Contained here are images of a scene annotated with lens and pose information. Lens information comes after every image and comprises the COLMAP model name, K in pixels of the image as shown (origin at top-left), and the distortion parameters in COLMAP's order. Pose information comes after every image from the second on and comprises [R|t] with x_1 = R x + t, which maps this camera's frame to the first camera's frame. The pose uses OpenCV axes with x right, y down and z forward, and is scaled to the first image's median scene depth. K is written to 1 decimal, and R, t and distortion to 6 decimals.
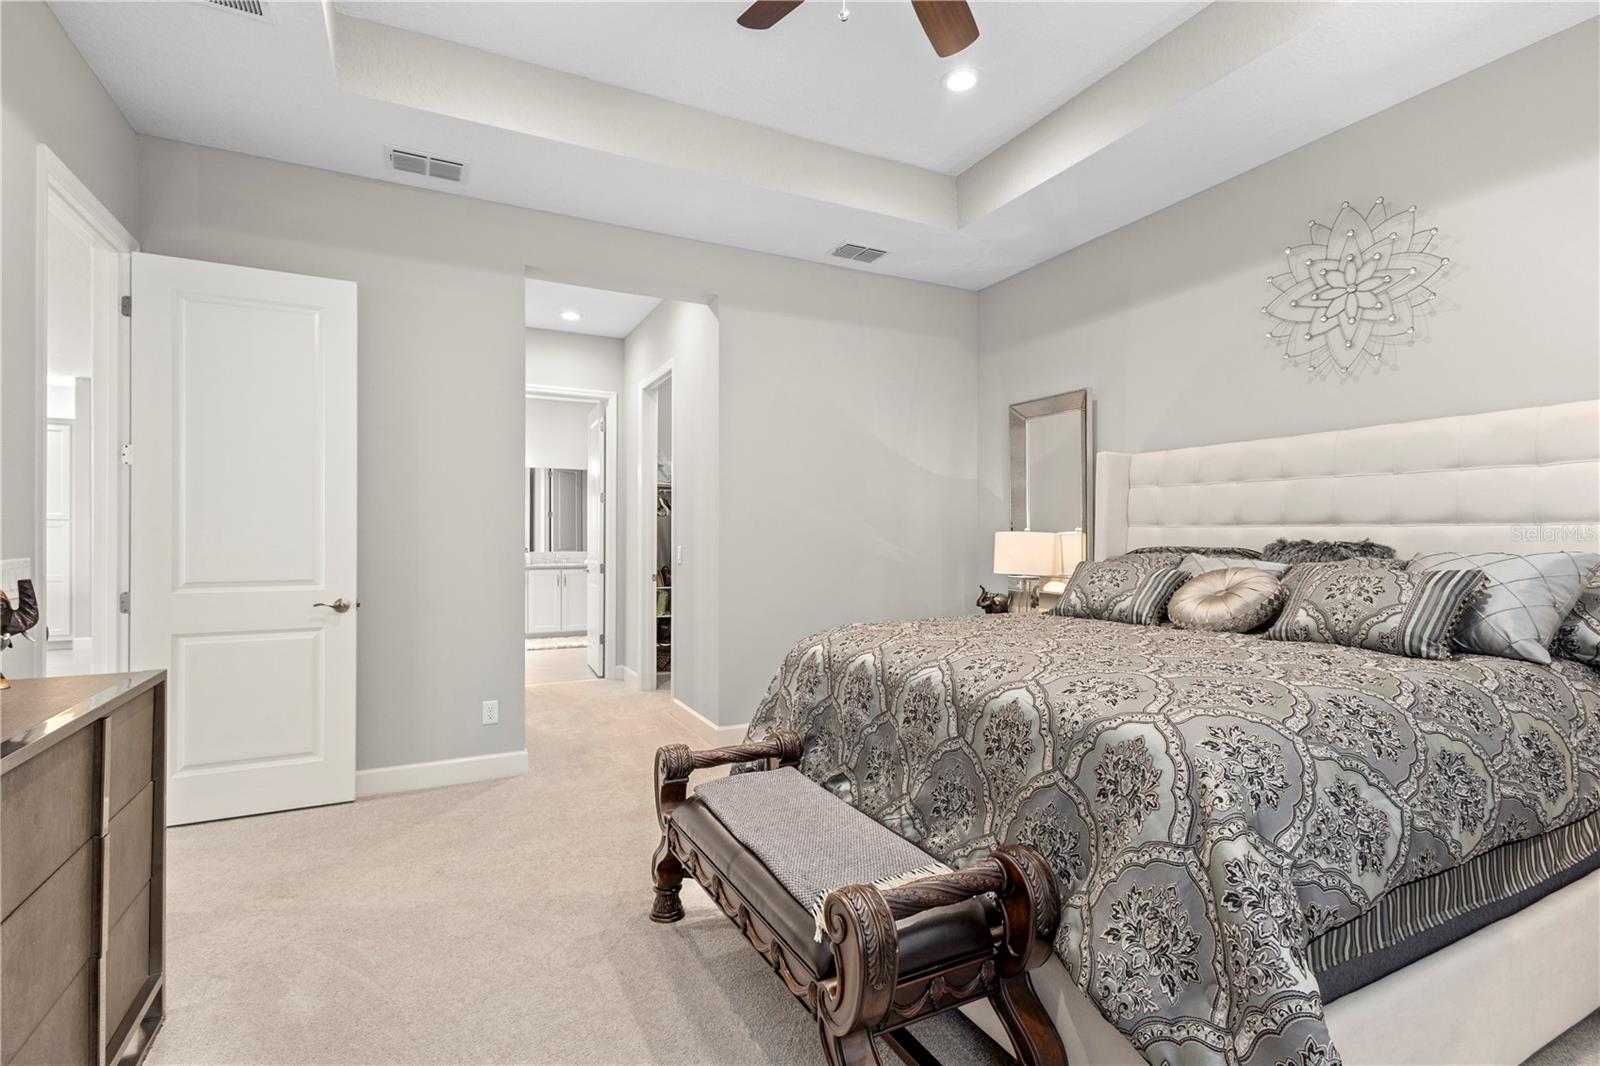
lens RADIAL K [[737.7, 0, 797.0], [0, 737.7, 536.6], [0, 0, 1]] dist [0.012225, -0.001354]
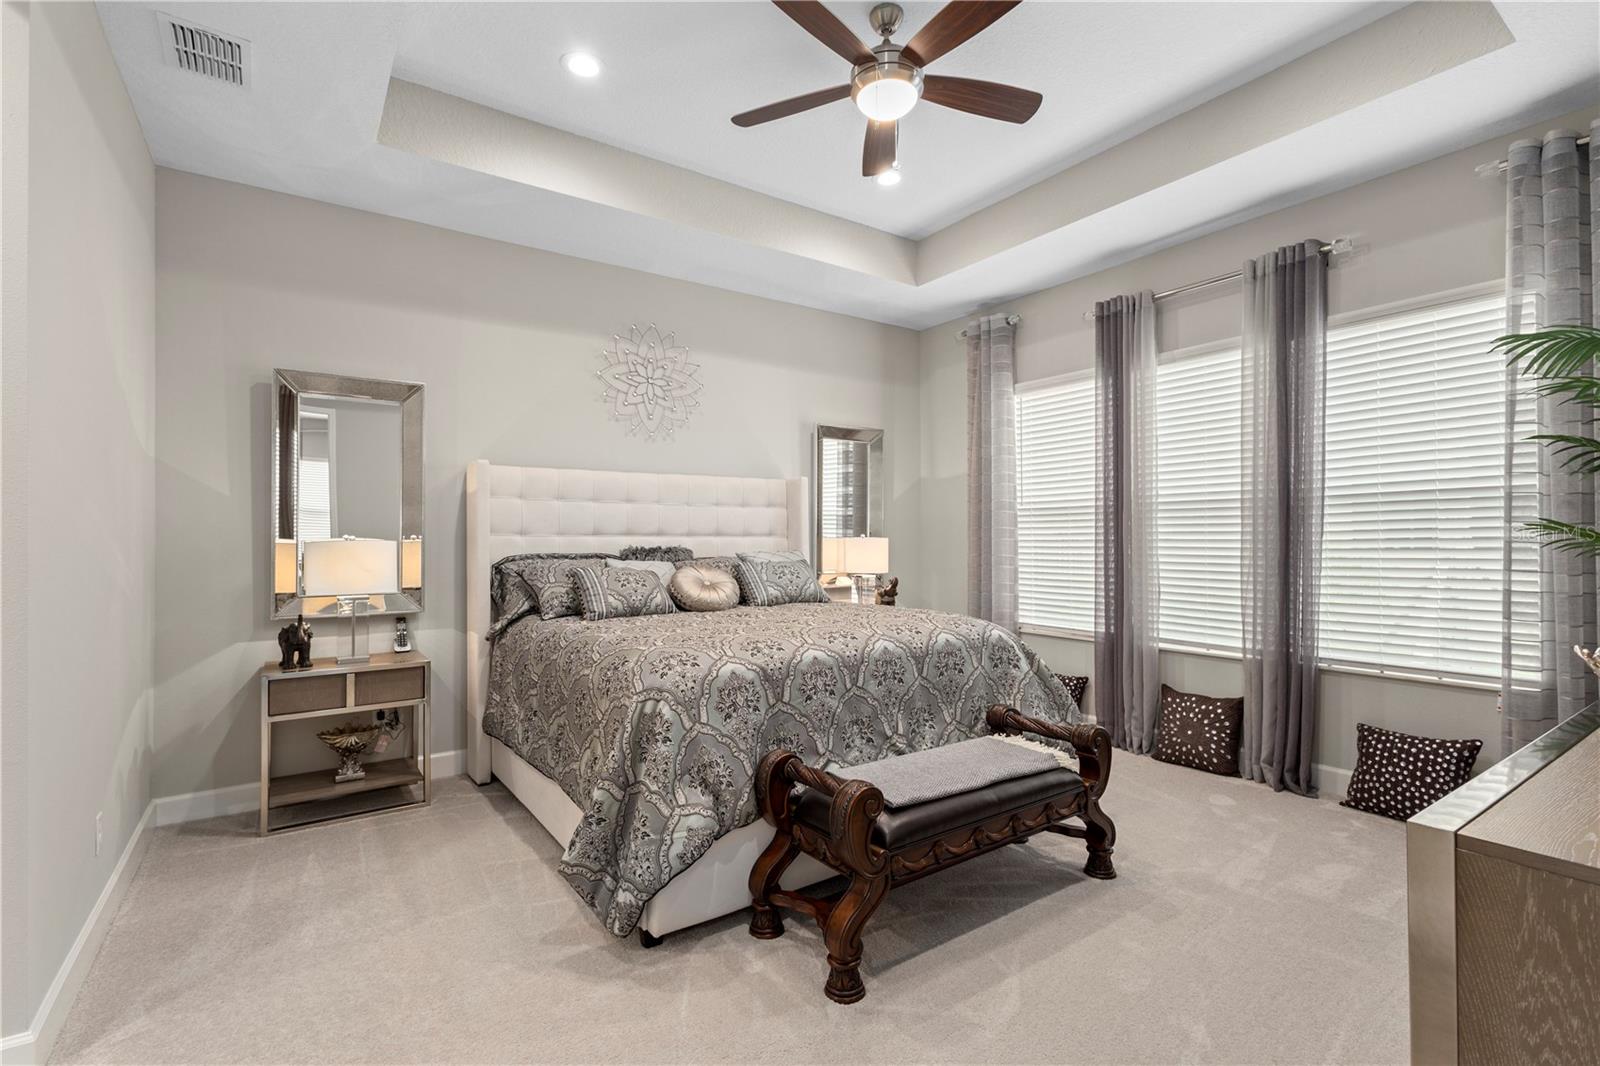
lens RADIAL K [[737.7, 0, 798.6], [0, 737.7, 533.8], [0, 0, 1]] dist [0.012225, -0.001354]
pose [[-0.127511, 0.006924, 0.991813, -0.800875], [0.003550, 0.999972, -0.006524, -0.009975], [-0.991831, 0.002689, -0.127532, 0.908094]]
